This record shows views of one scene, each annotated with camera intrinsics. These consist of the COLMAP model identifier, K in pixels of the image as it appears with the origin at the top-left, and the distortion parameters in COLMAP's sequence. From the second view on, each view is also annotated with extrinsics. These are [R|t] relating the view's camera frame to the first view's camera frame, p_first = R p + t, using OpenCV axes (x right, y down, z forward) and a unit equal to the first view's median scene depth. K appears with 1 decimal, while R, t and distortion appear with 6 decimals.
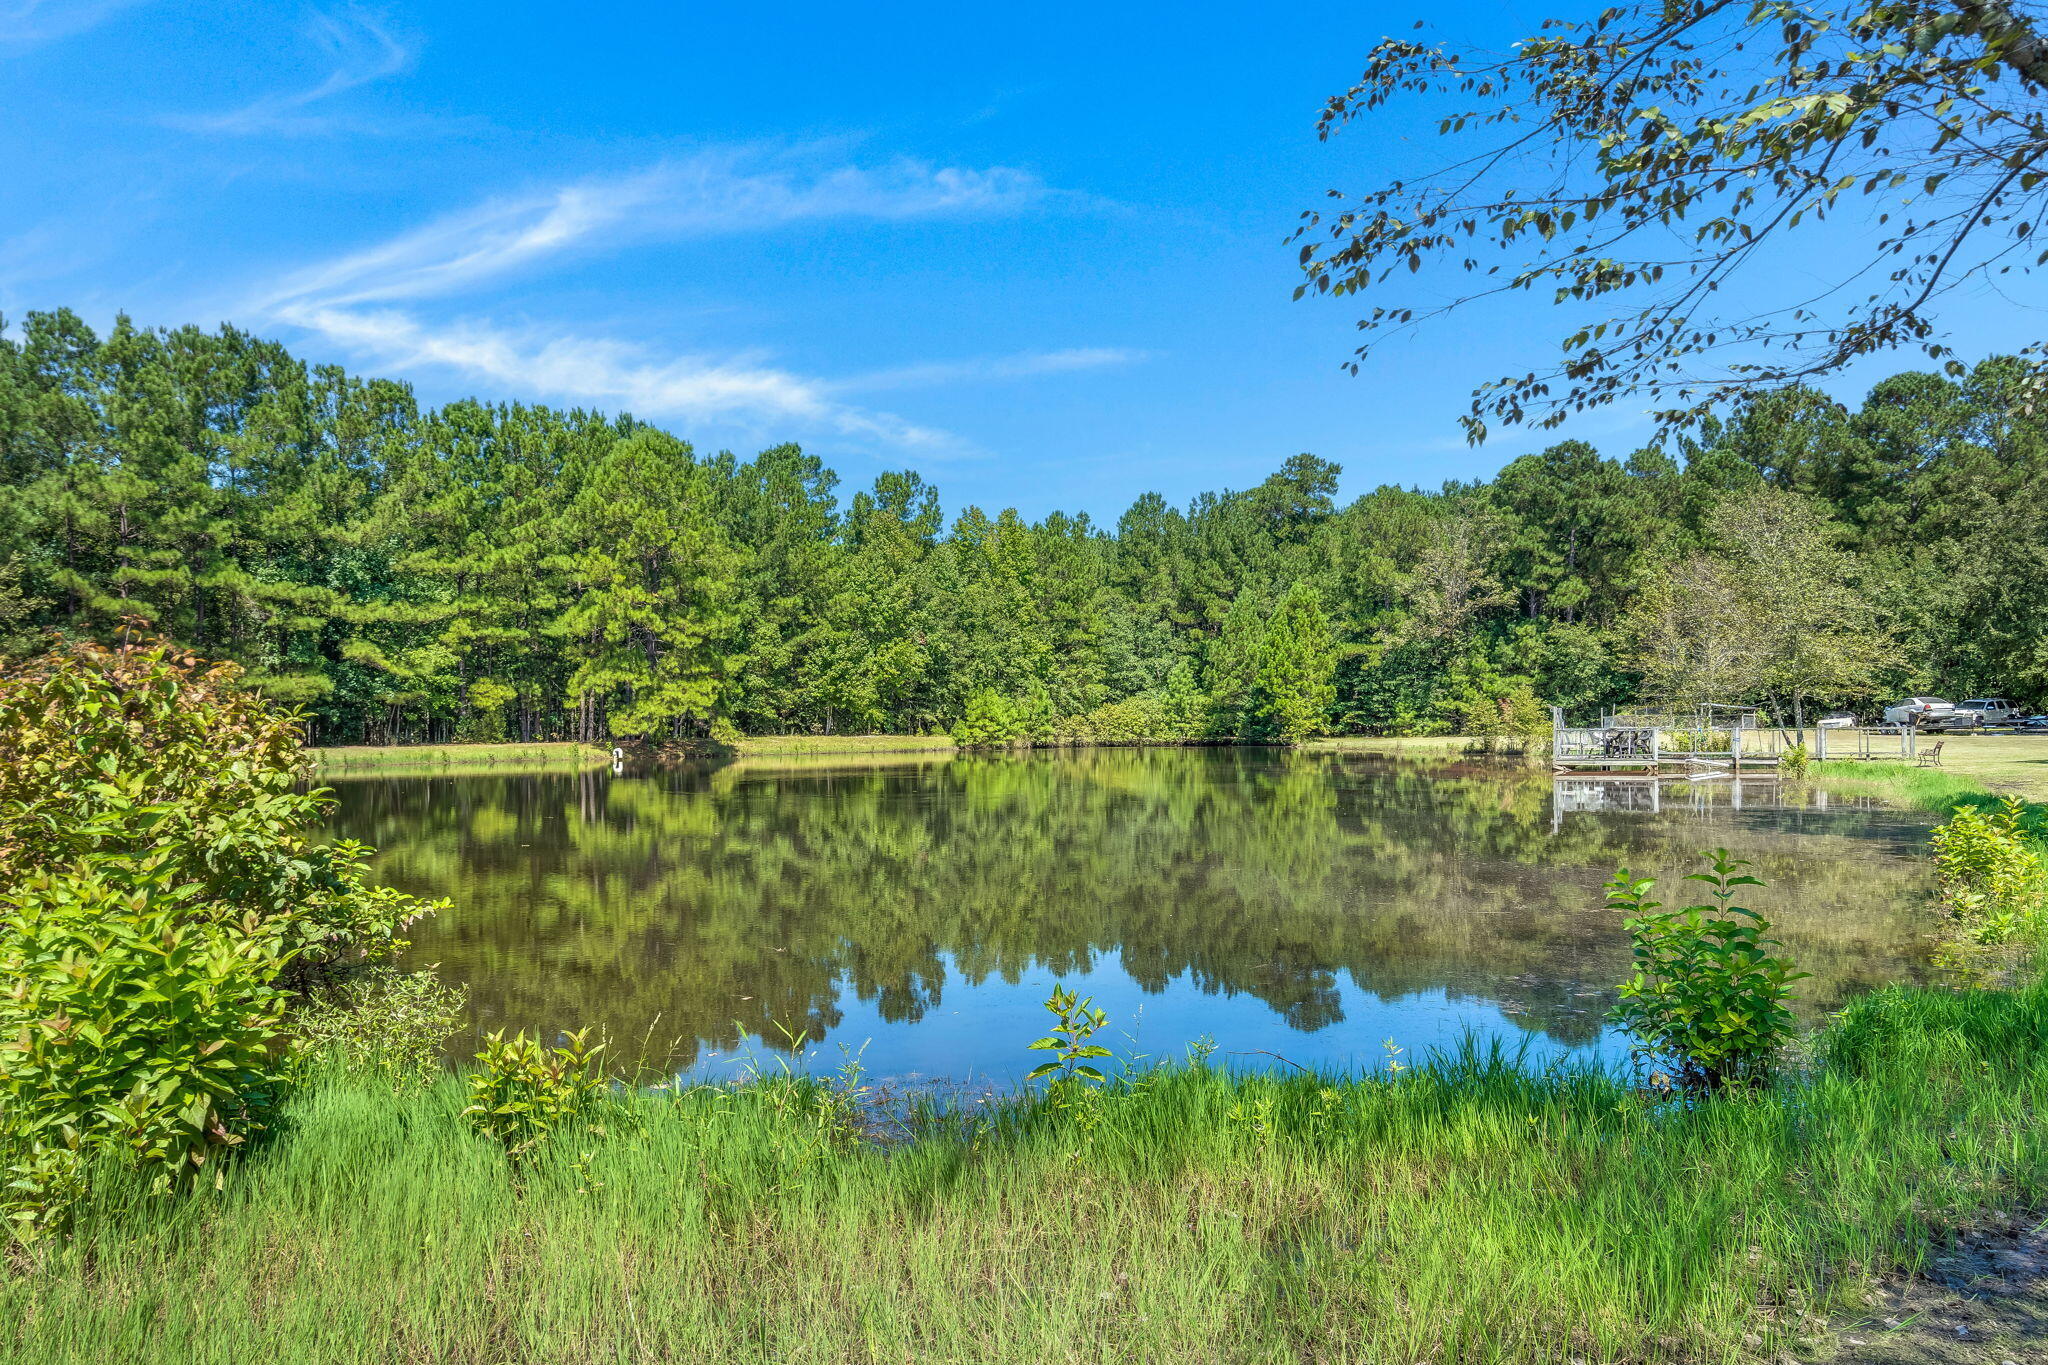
lens RADIAL K [[1343.8, 0, 1055.3], [0, 1343.8, 745.9], [0, 0, 1]] dist [-0.000223, 0.000606]
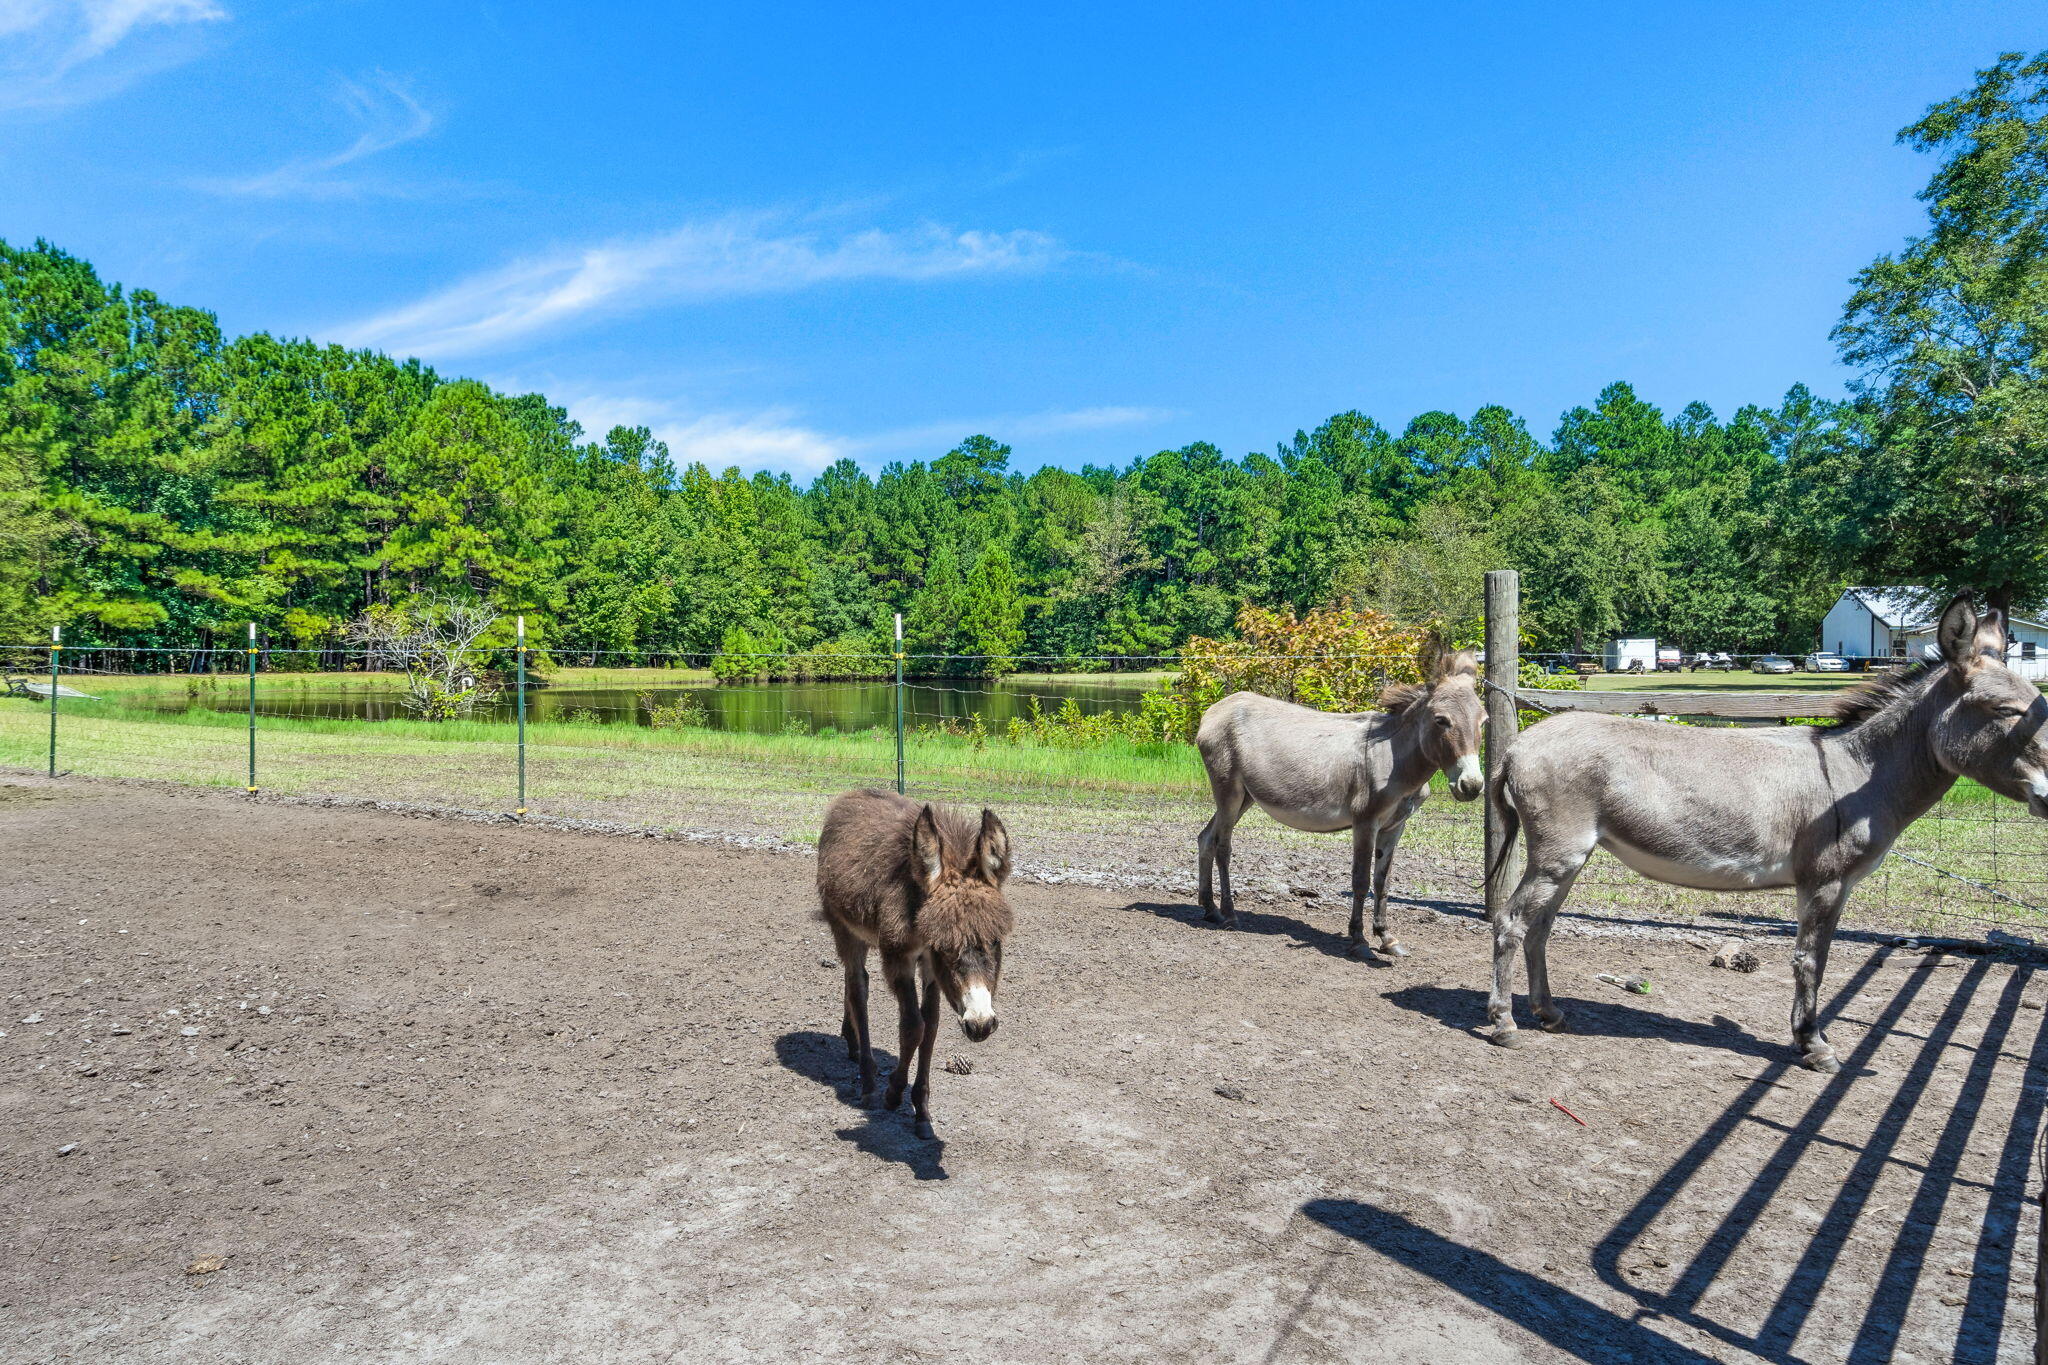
lens RADIAL K [[1223.5, 0, 1024.0], [0, 1223.5, 682.5], [0, 0, 1]] dist [-0.002436, -0.000302]
pose [[0.946537, 0.005074, 0.322555, -0.147469], [-0.005043, 0.999987, -0.000932, 0.002790], [-0.322555, -0.000745, 0.946550, -0.043169]]
